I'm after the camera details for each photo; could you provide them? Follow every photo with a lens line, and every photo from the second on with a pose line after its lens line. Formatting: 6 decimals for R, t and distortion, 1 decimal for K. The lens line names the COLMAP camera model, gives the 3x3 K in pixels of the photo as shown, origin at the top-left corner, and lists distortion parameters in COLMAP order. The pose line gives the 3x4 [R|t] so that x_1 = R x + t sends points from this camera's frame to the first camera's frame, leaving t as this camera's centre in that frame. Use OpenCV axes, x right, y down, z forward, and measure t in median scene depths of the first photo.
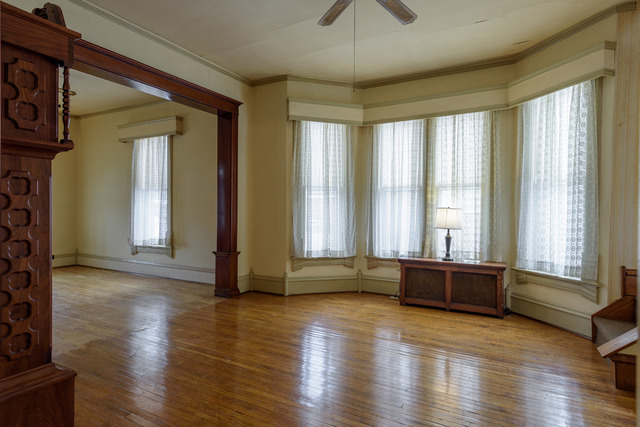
lens RADIAL K [[349.5, 0, 320.8], [0, 349.5, 213.0], [0, 0, 1]] dist [0.021011, -0.012298]
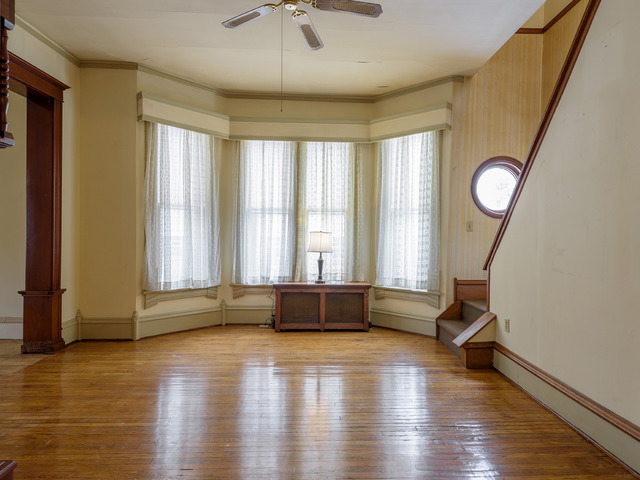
lens RADIAL K [[392.2, 0, 331.2], [0, 392.2, 239.8], [0, 0, 1]] dist [0.018812, -0.012946]
pose [[0.853690, -0.001977, 0.520777, -0.190504], [-0.002365, 0.999968, 0.007673, -0.000187], [-0.520776, -0.007782, 0.853658, 0.001024]]
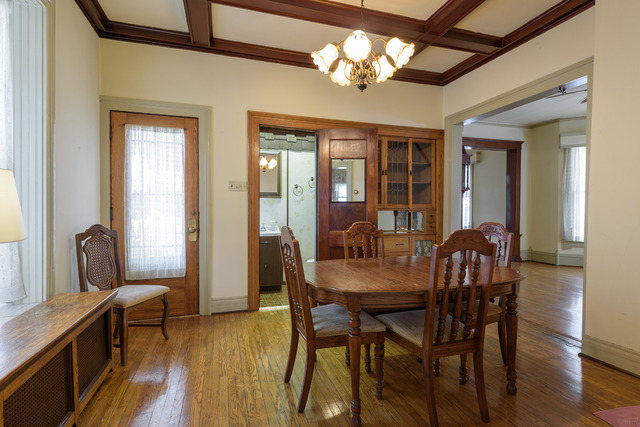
lens RADIAL K [[312.0, 0, 319.0], [0, 312.0, 214.0], [0, 0, 1]] dist [-0.003705, 0.000278]
pose [[0.710458, 0.004503, -0.703726, 0.115187], [-0.001316, 0.999986, 0.005071, 0.010701], [0.703739, -0.002677, 0.710454, -0.685532]]
